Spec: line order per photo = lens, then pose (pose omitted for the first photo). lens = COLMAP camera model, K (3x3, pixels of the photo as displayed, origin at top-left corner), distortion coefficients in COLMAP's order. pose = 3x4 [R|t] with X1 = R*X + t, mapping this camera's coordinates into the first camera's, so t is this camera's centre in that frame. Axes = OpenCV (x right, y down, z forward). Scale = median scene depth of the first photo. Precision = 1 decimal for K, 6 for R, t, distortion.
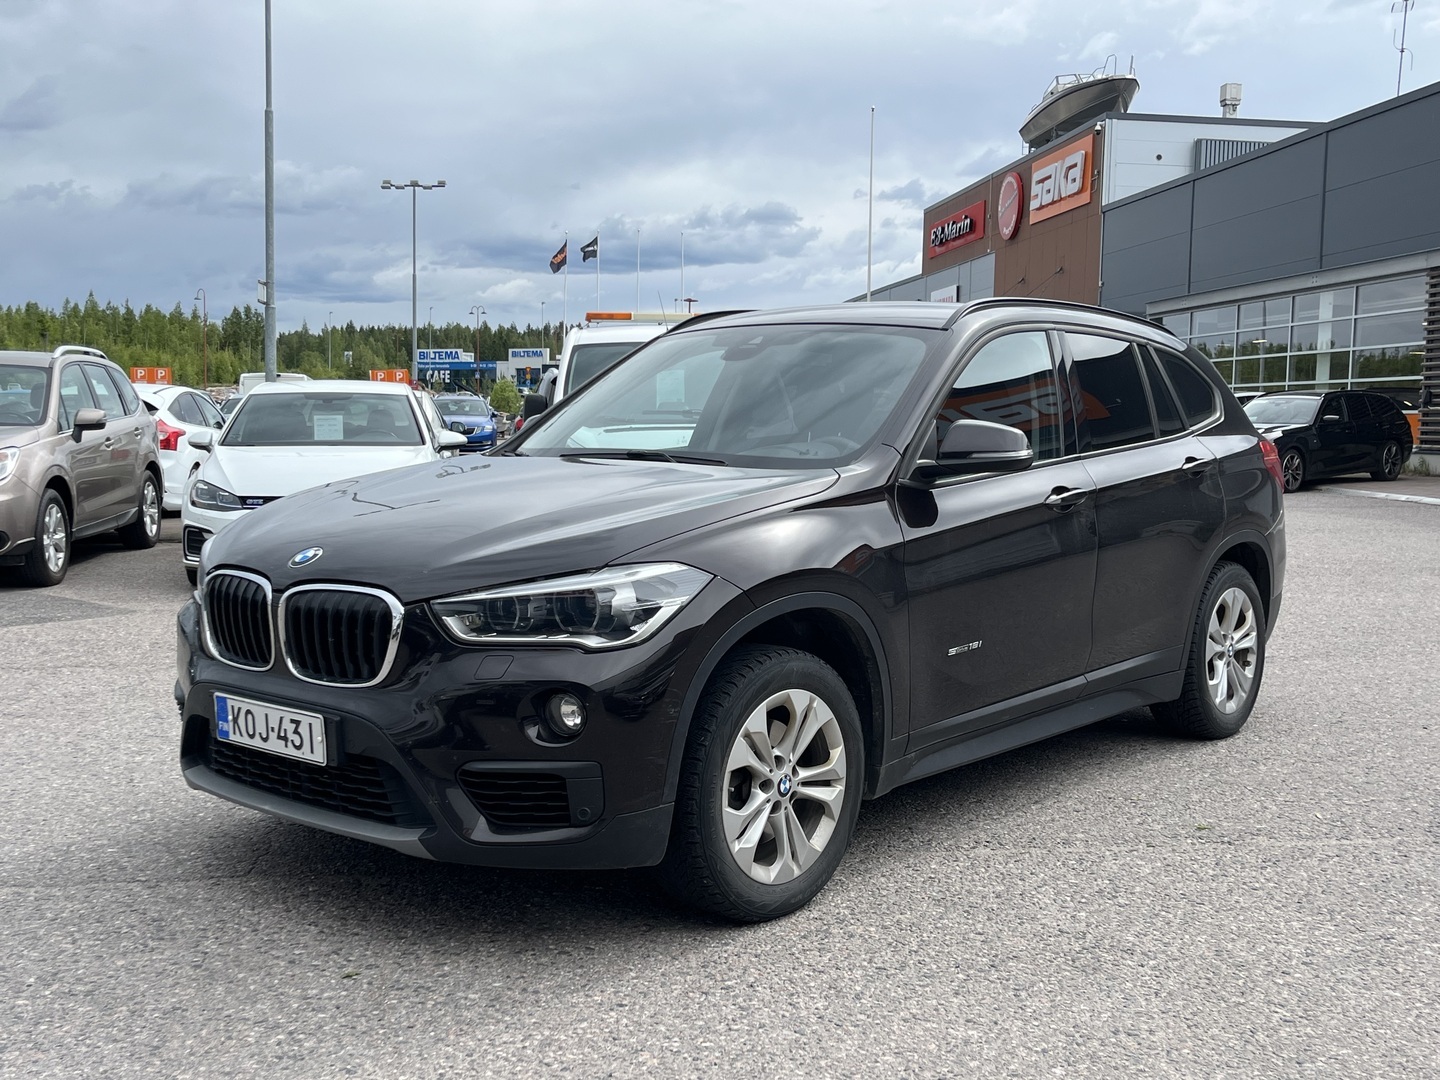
lens RADIAL K [[1519.6, 0, 736.2], [0, 1519.6, 538.3], [0, 0, 1]] dist [0.052855, -0.059702]
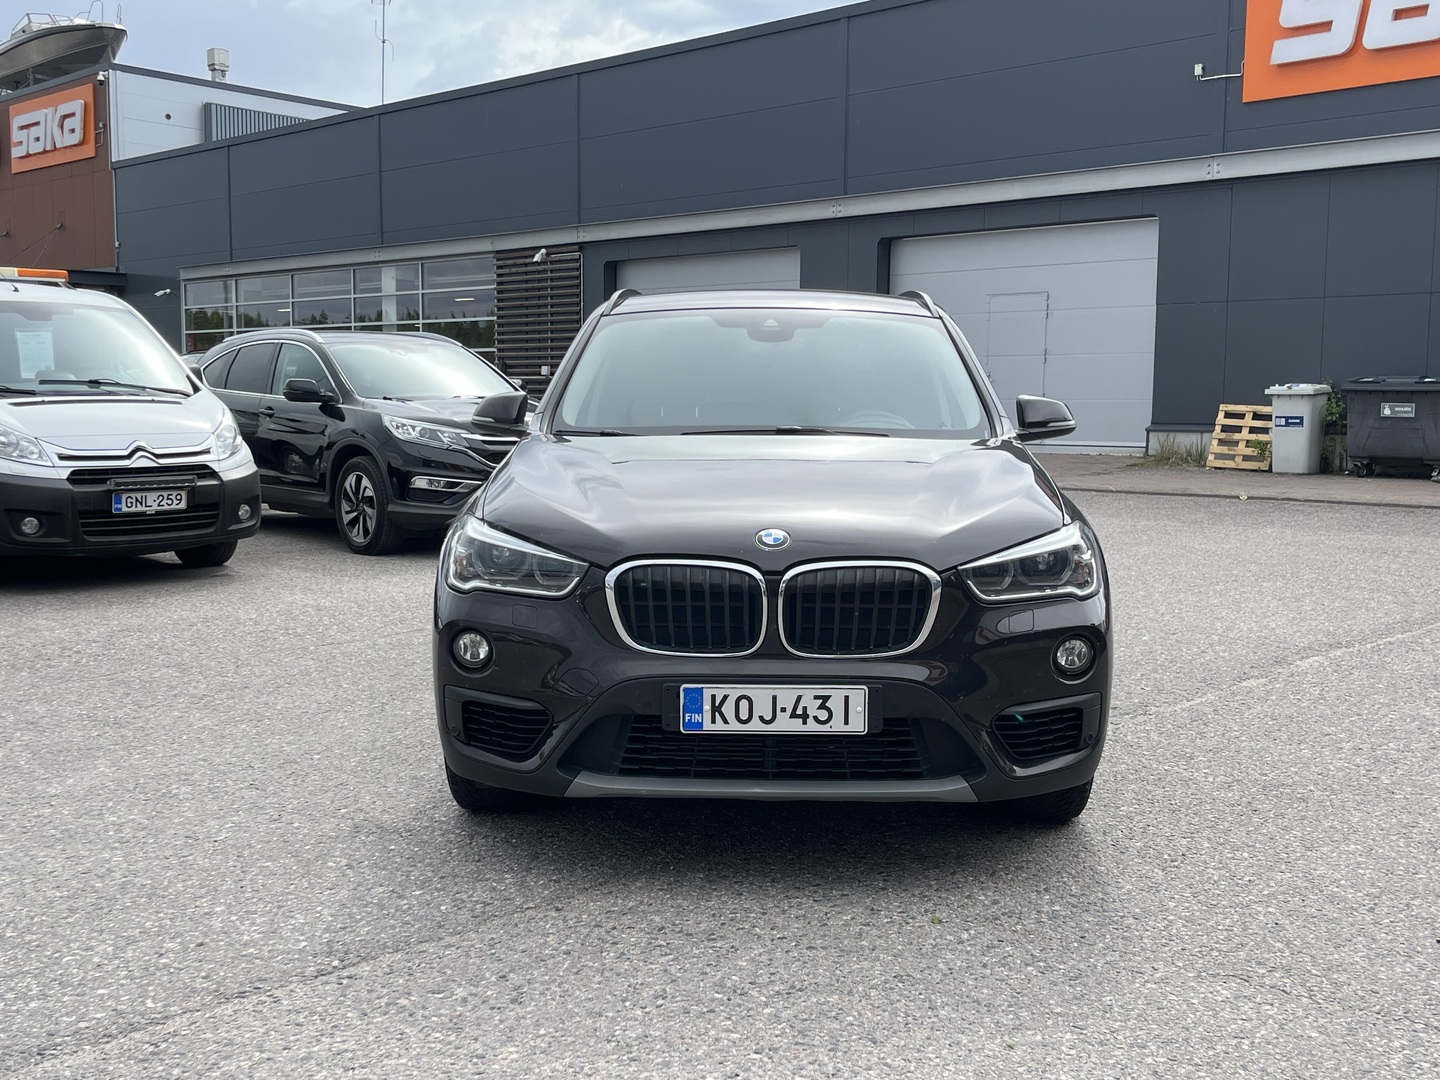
lens RADIAL K [[1519.6, 0, 736.2], [0, 1519.6, 538.3], [0, 0, 1]] dist [0.052855, -0.059702]
pose [[0.781176, -0.067345, 0.620668, -0.920227], [0.054126, 0.997727, 0.040134, -0.028717], [-0.621960, 0.002242, 0.783046, 0.229419]]
